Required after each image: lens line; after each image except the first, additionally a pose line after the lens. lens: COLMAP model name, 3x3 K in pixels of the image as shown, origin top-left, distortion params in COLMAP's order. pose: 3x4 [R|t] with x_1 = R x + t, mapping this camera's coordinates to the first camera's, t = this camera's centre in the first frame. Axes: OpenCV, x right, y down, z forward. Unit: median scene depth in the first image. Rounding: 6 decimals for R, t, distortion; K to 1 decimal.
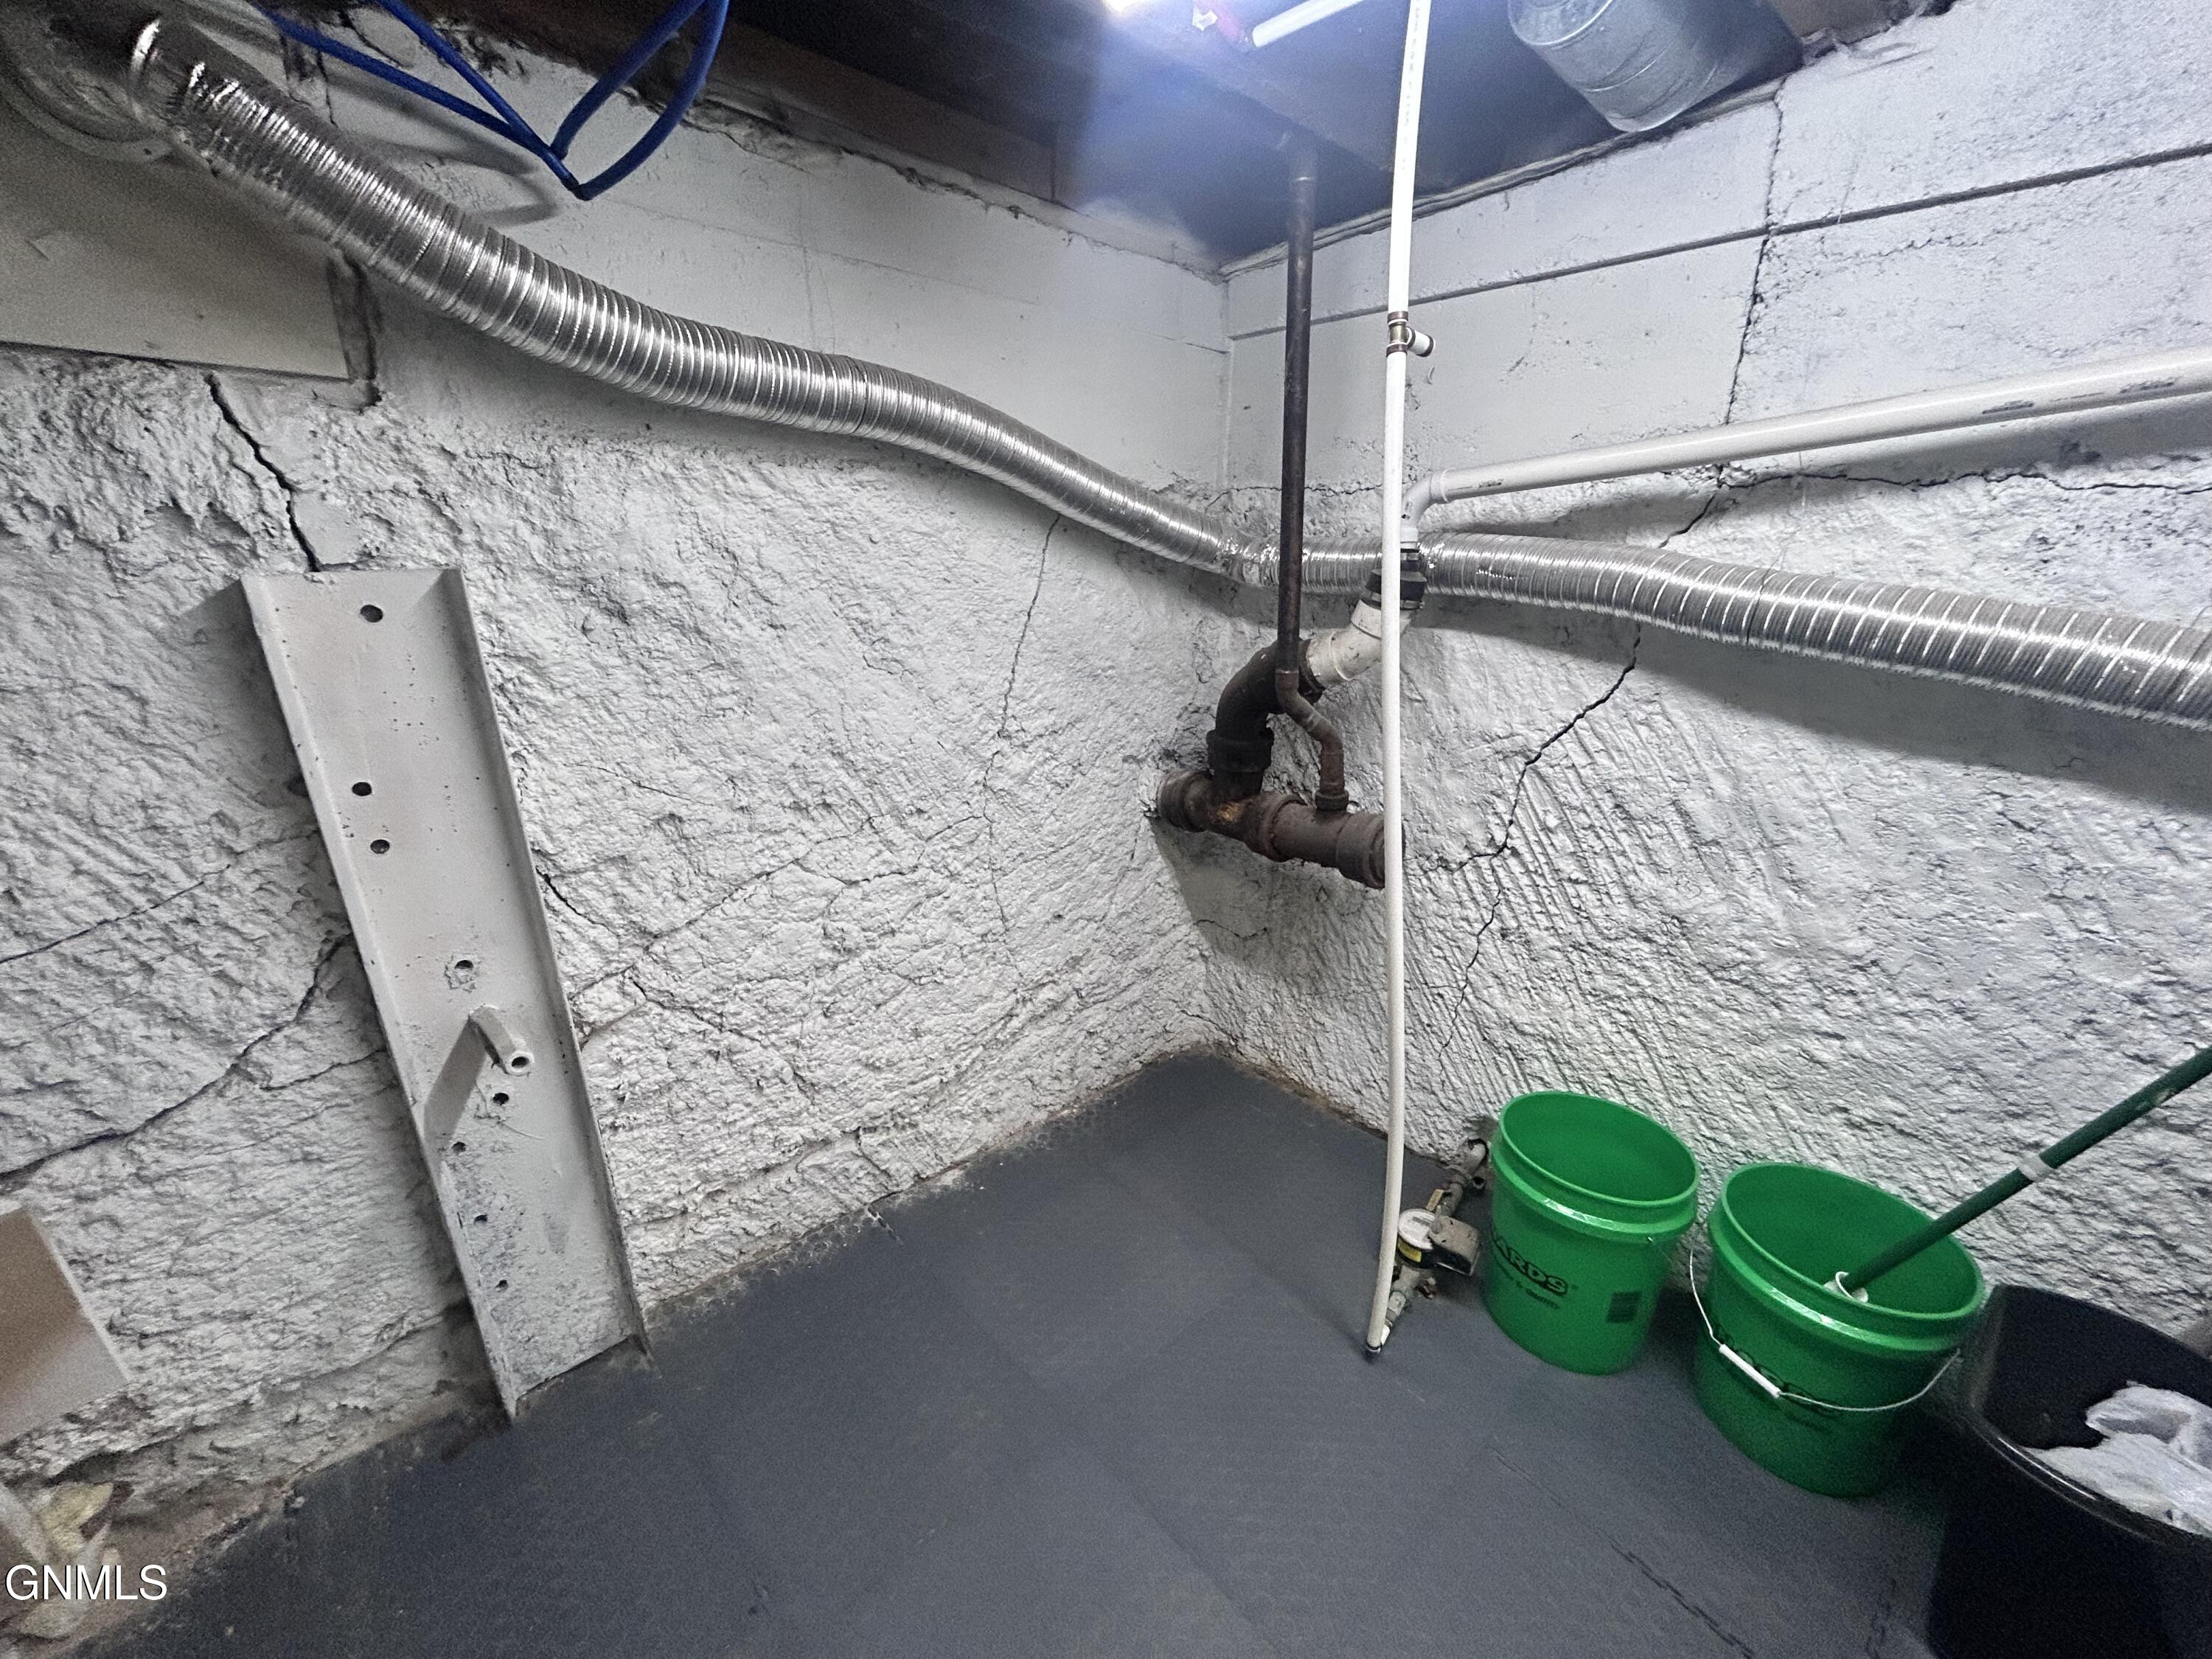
lens RADIAL K [[897.3, 0, 1100.8], [0, 897.3, 828.5], [0, 0, 1]] dist [0.001140, 0.000405]
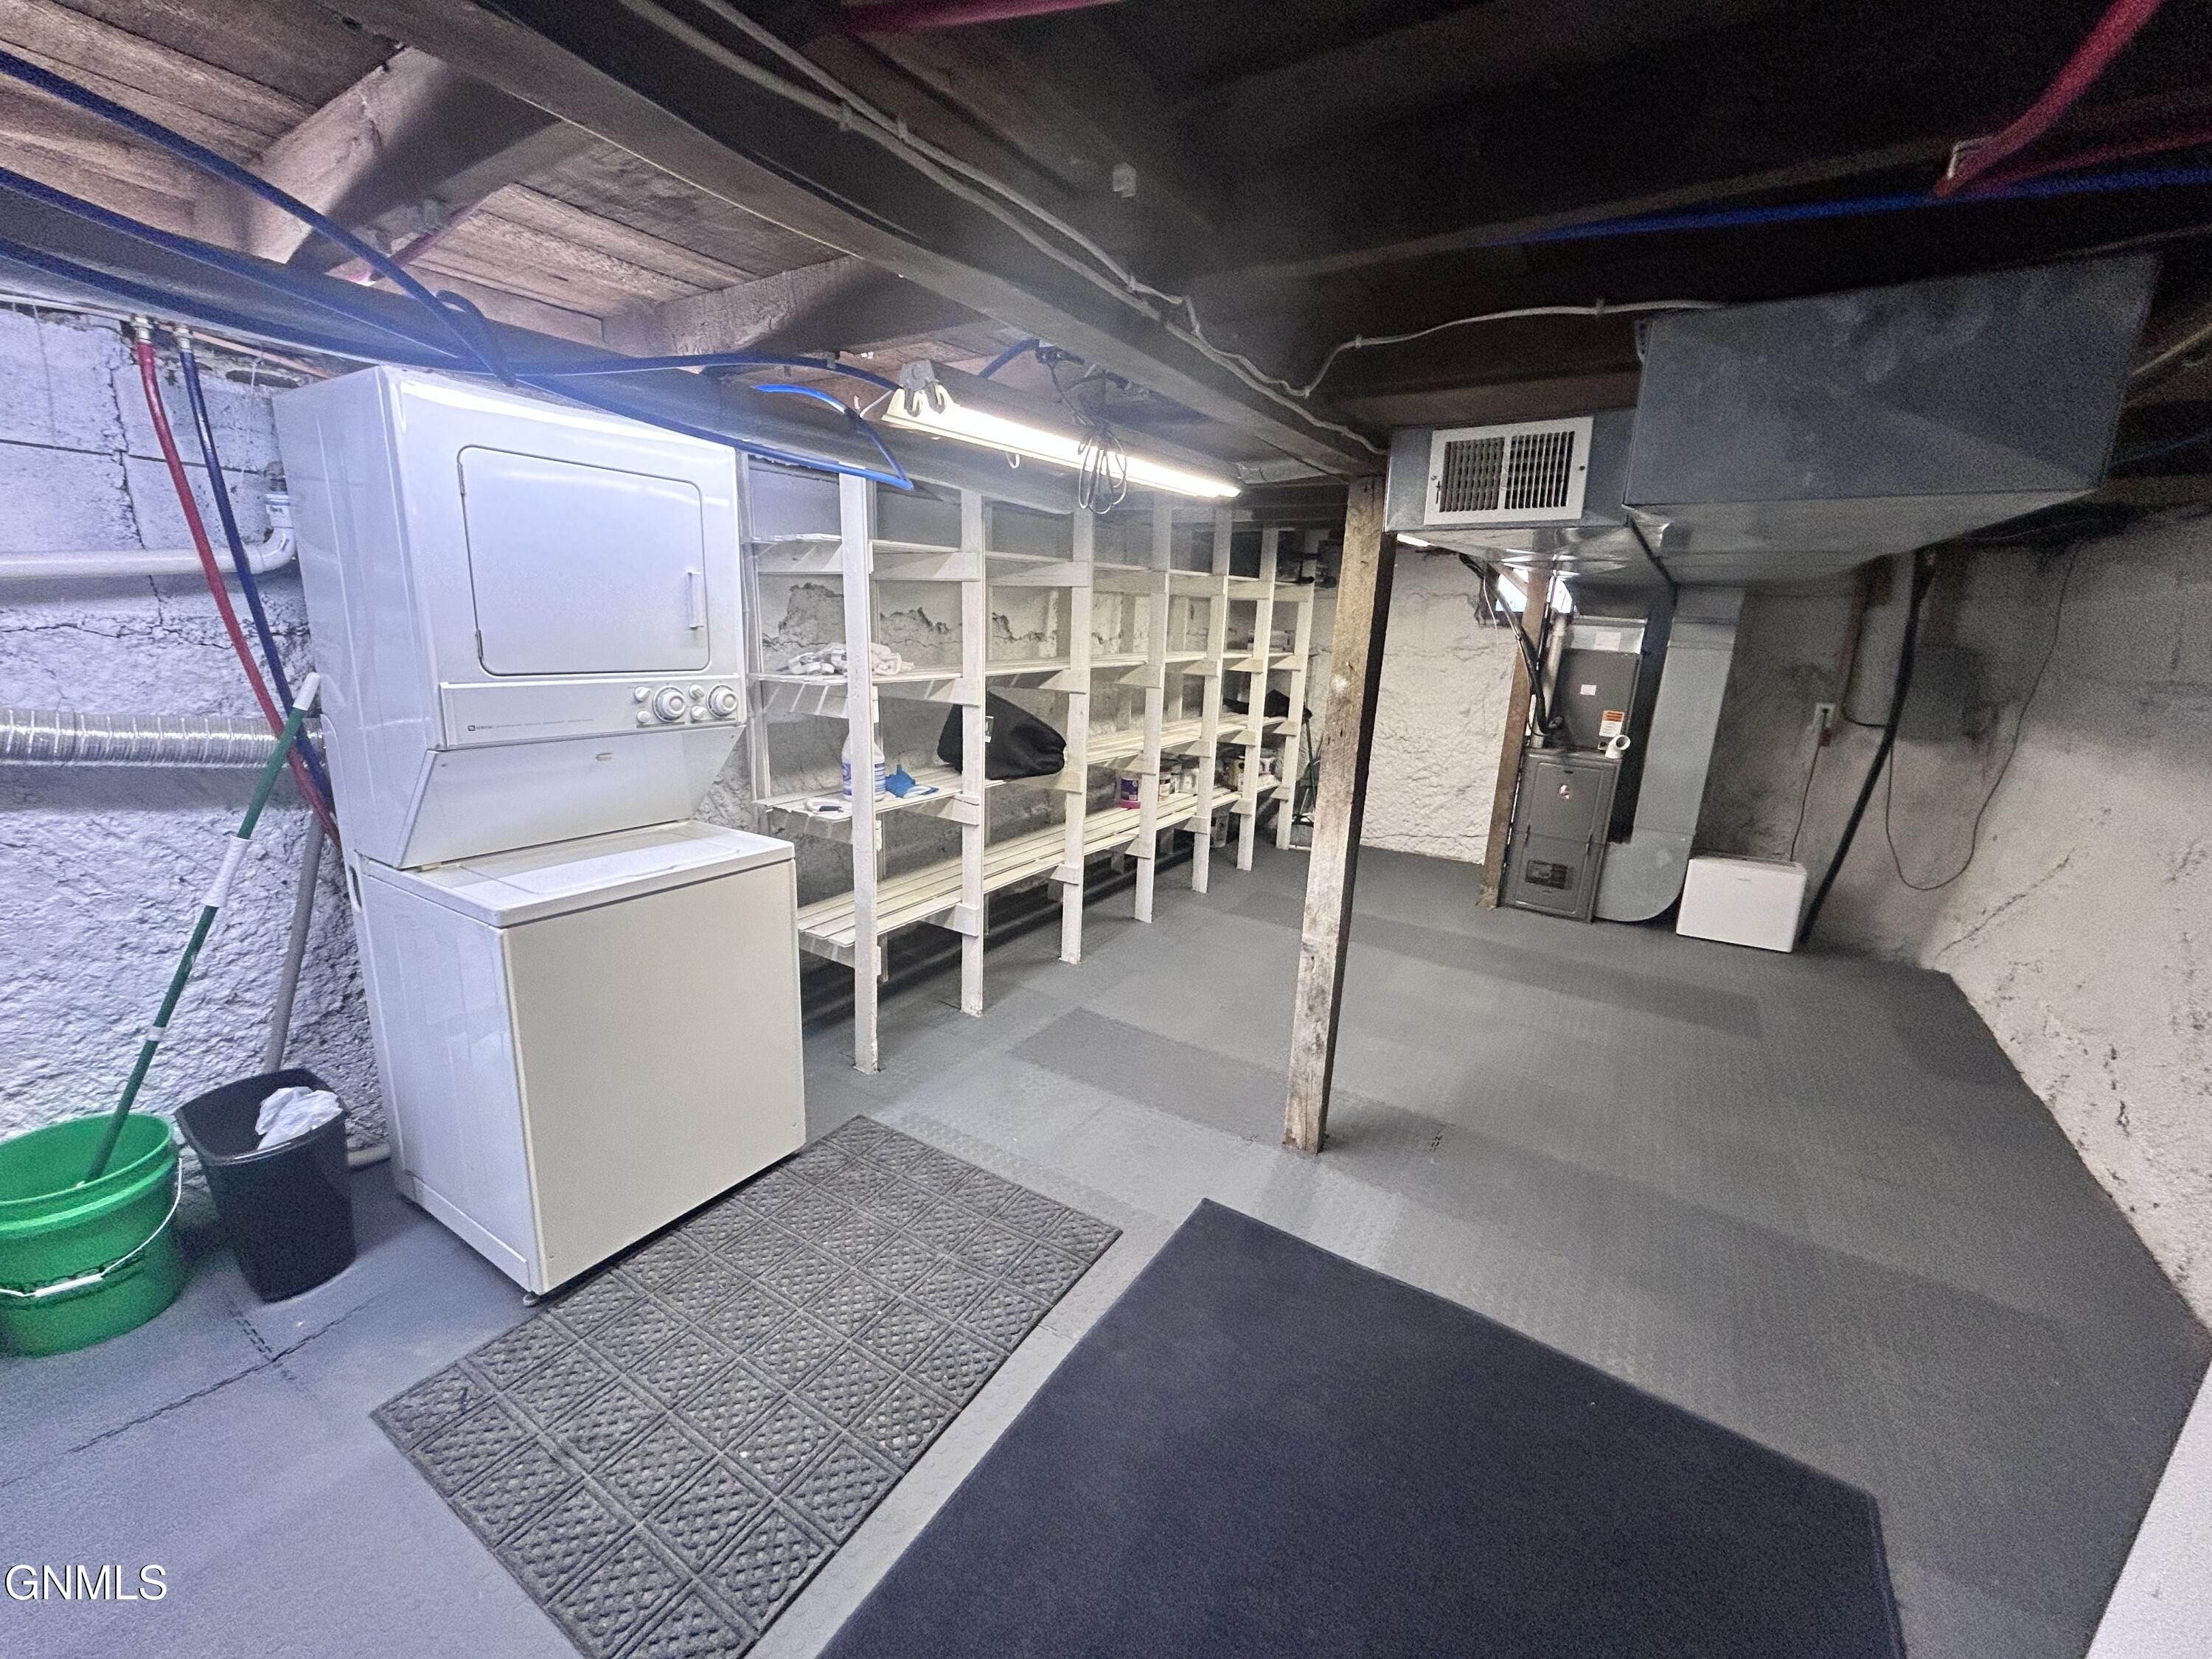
lens RADIAL K [[897.3, 0, 1101.6], [0, 897.3, 829.3], [0, 0, 1]] dist [0.001140, 0.000405]
pose [[-0.285861, -0.232543, 0.929627, -0.860256], [0.243326, 0.920699, 0.305133, -0.044041], [-0.926864, 0.313428, -0.206608, -0.364745]]
